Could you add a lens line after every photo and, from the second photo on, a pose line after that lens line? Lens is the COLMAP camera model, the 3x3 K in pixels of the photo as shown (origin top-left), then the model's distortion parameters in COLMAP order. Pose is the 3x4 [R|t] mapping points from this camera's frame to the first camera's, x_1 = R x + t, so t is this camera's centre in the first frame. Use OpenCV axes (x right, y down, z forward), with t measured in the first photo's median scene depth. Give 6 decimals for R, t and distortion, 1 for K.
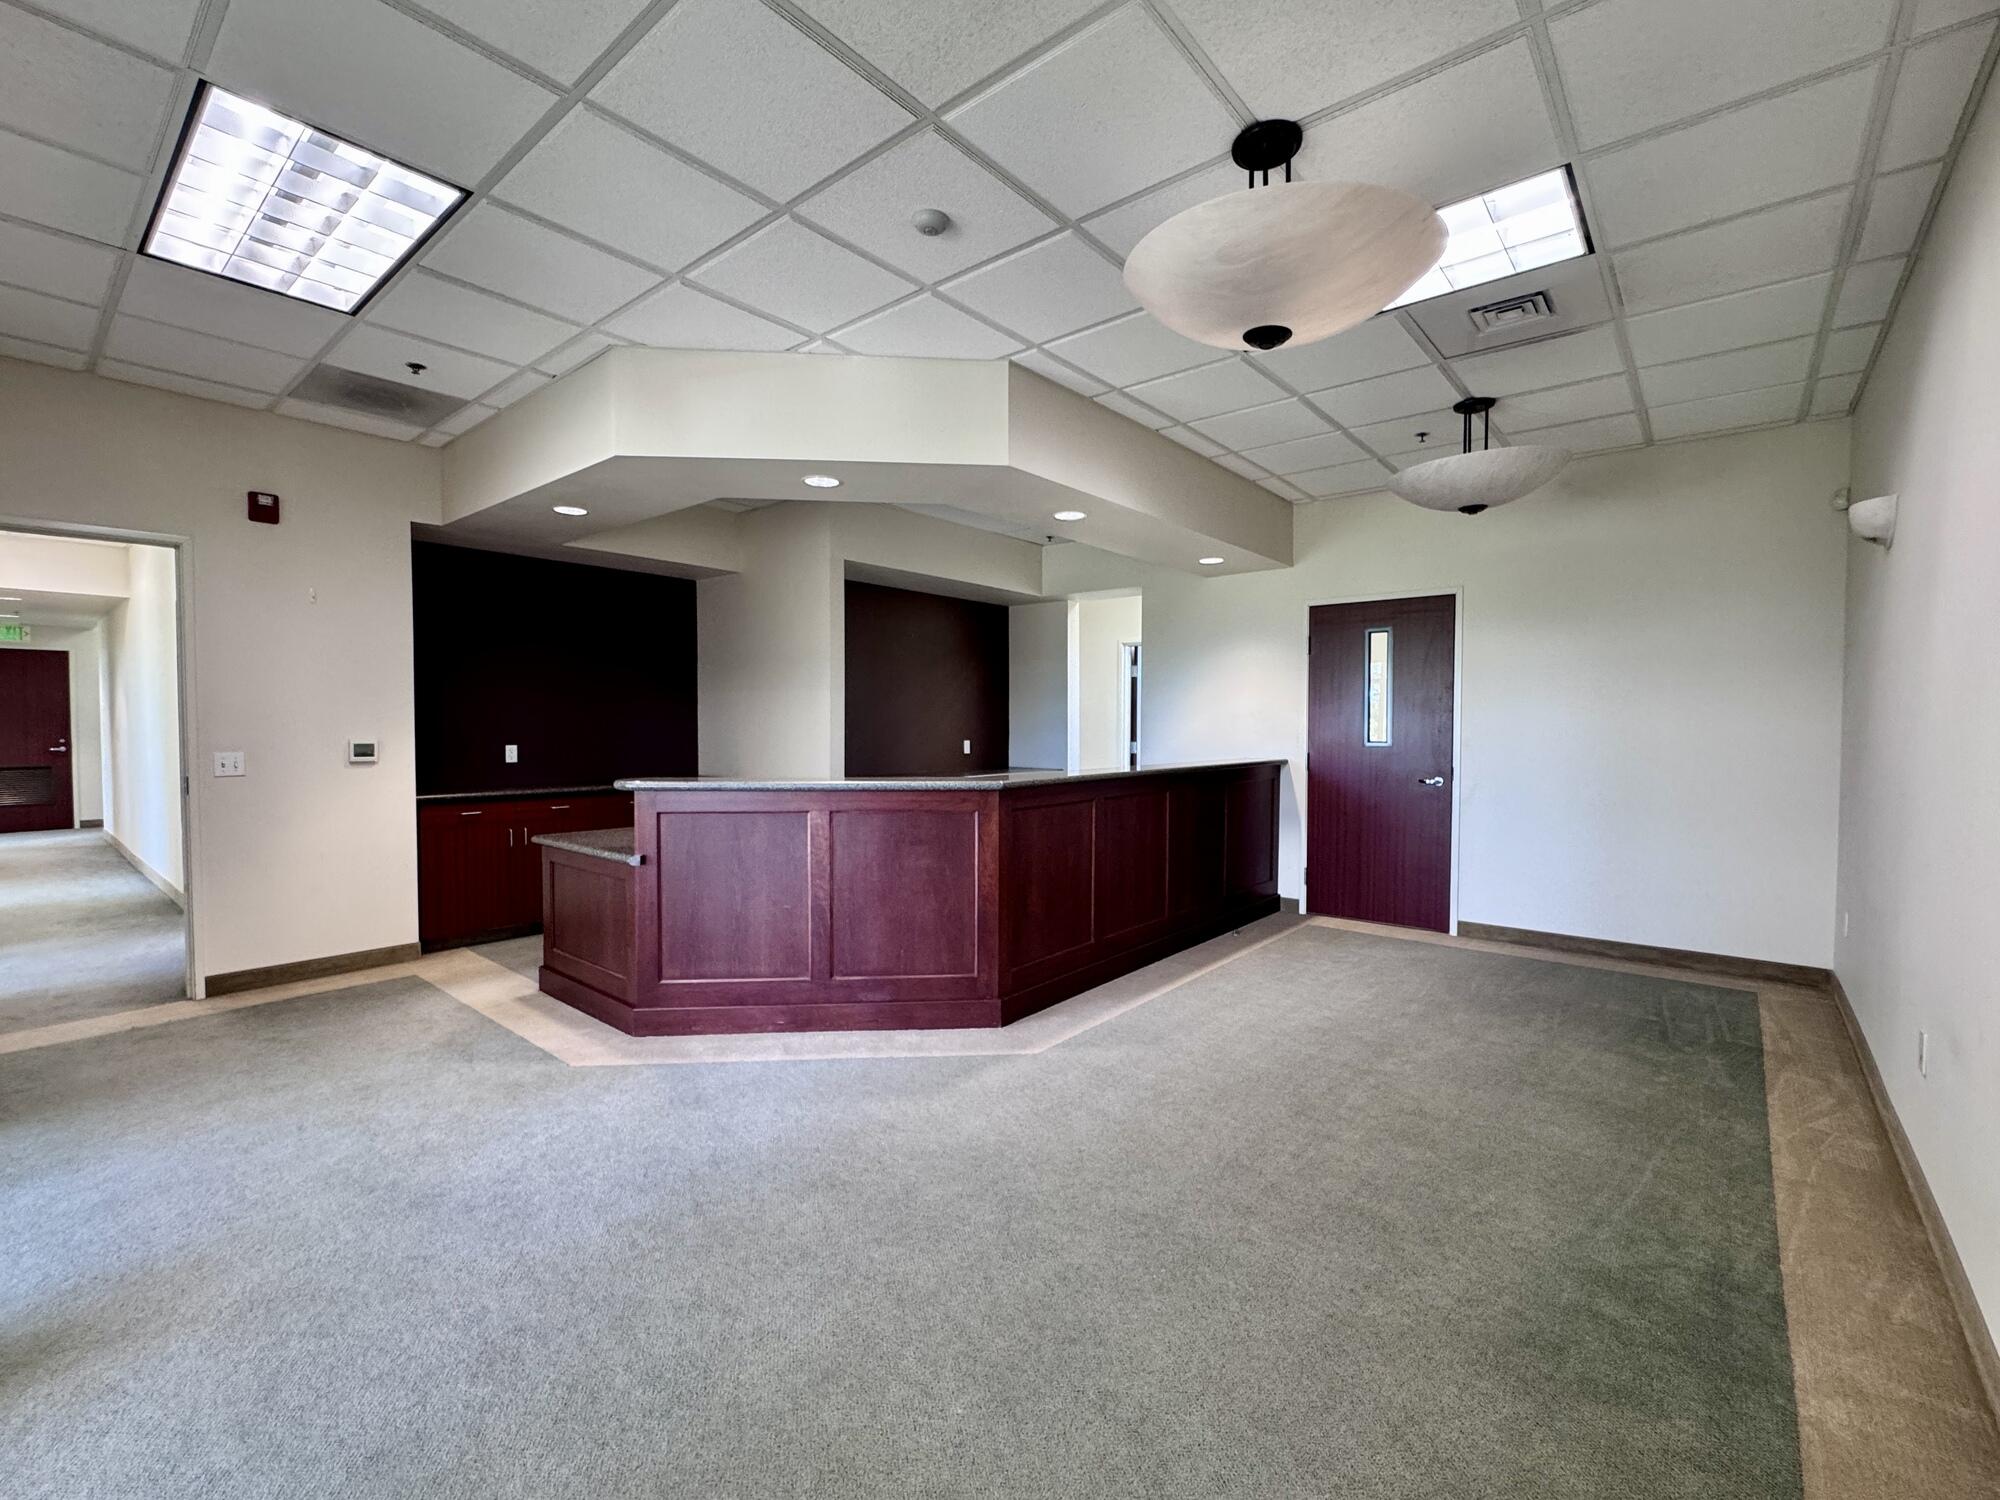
lens RADIAL K [[865.0, 0, 1000.0], [0, 865.0, 750.0], [0, 0, 1]] dist [0.001548, 0.000094]
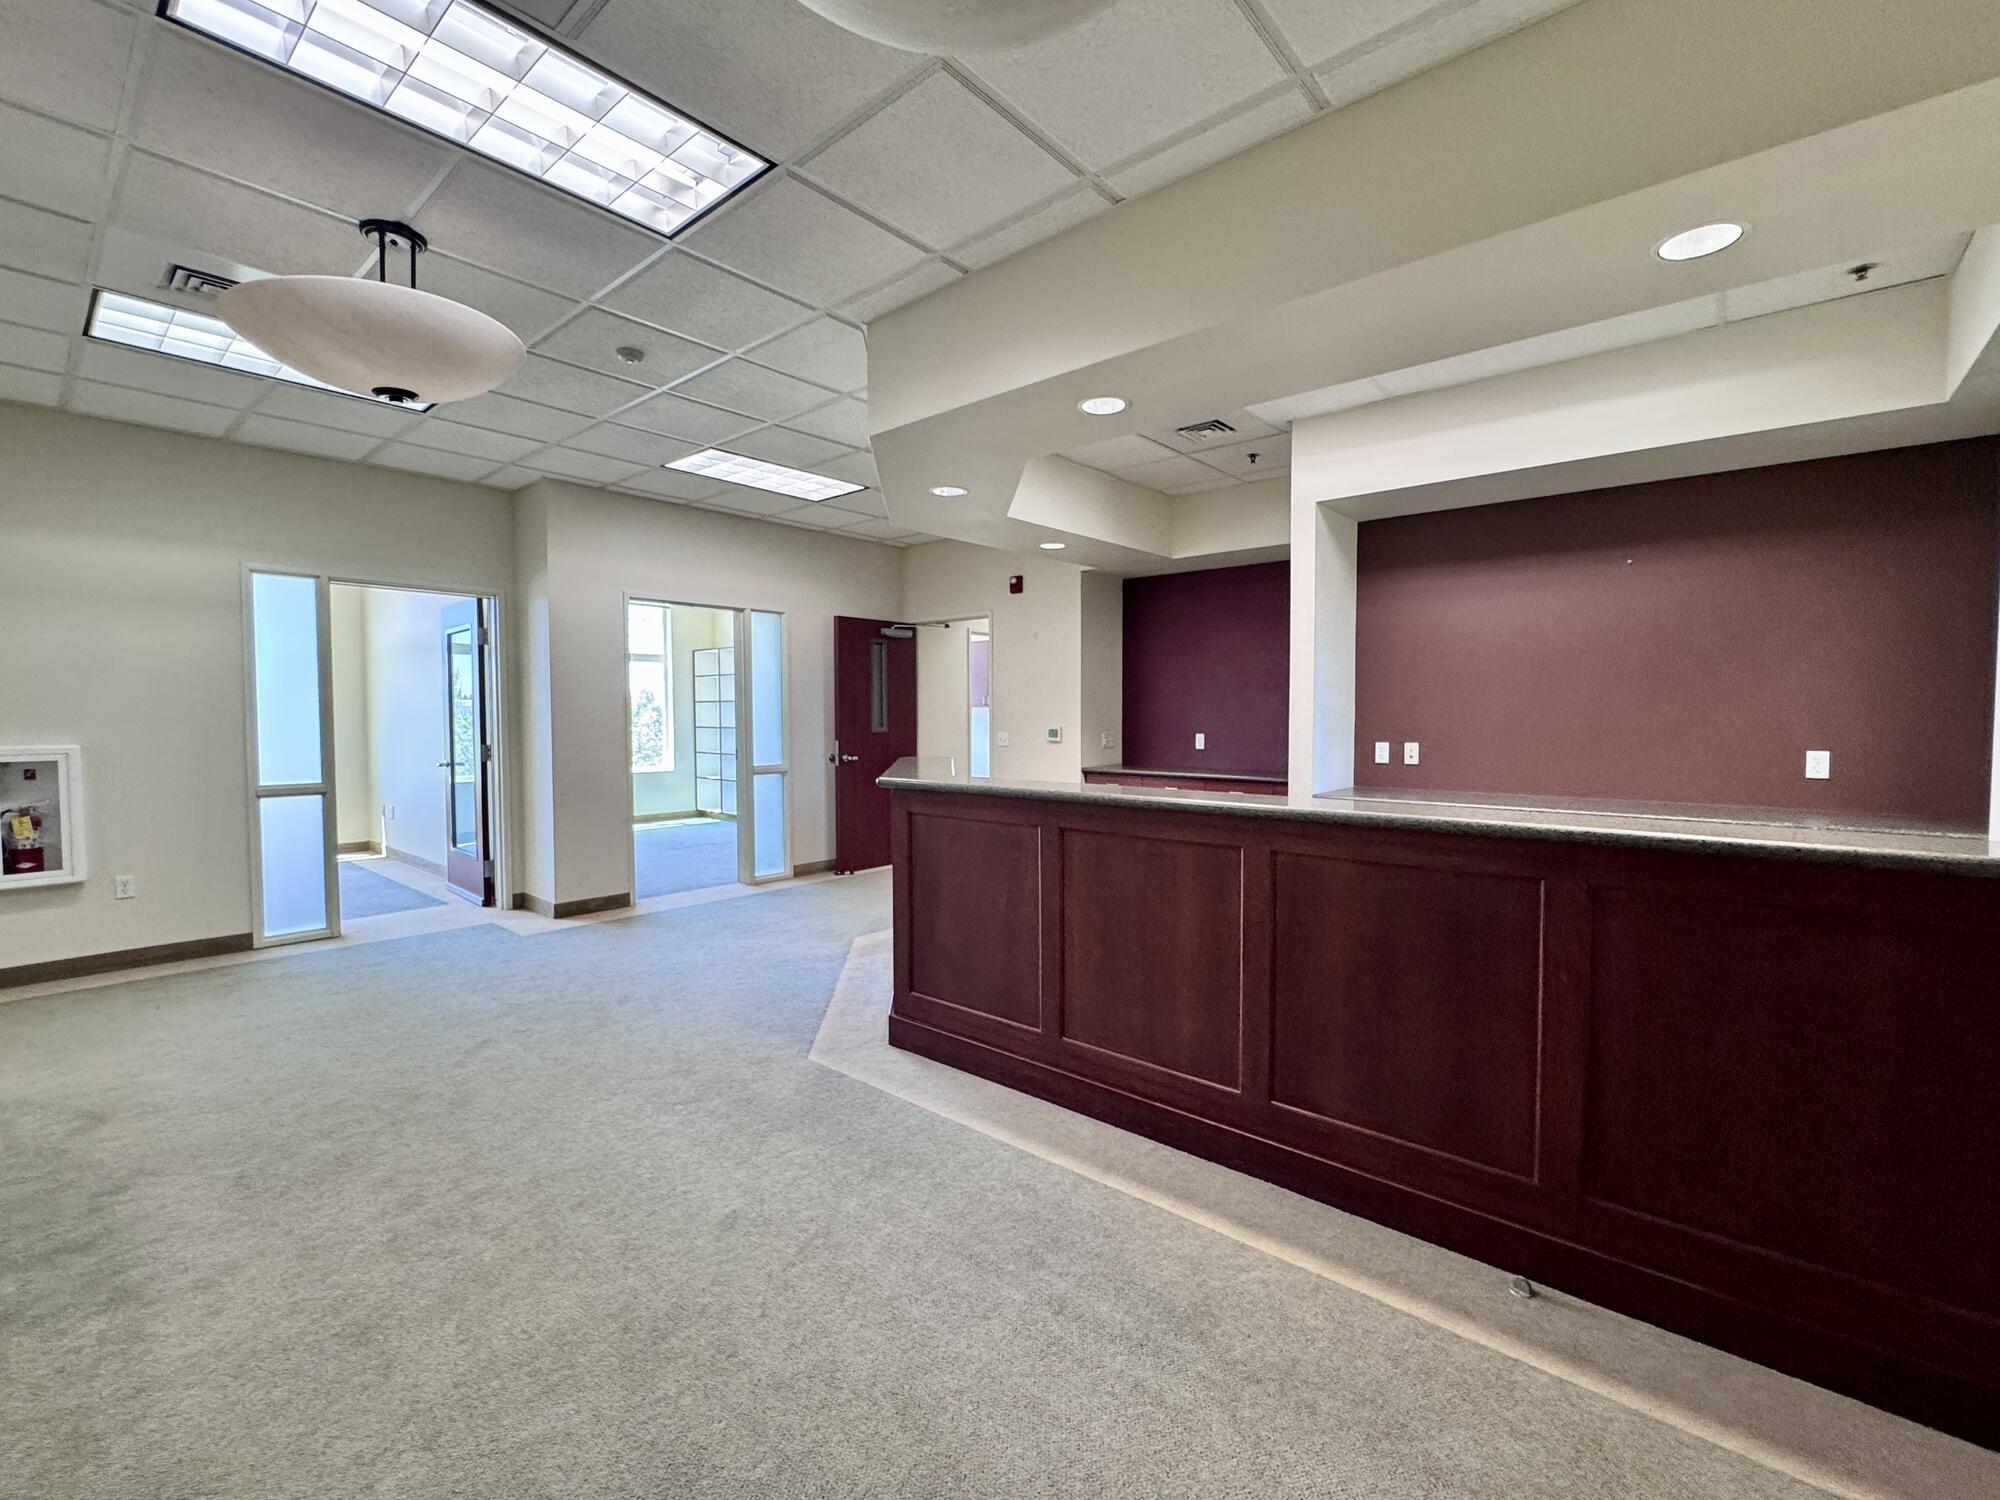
lens RADIAL K [[865.0, 0, 1000.0], [0, 865.0, 750.0], [0, 0, 1]] dist [0.001548, 0.000094]
pose [[-0.012941, 0.040560, -0.999093, 0.812467], [-0.030446, 0.998698, 0.040939, -0.031688], [0.999453, 0.030948, -0.011690, 0.996730]]
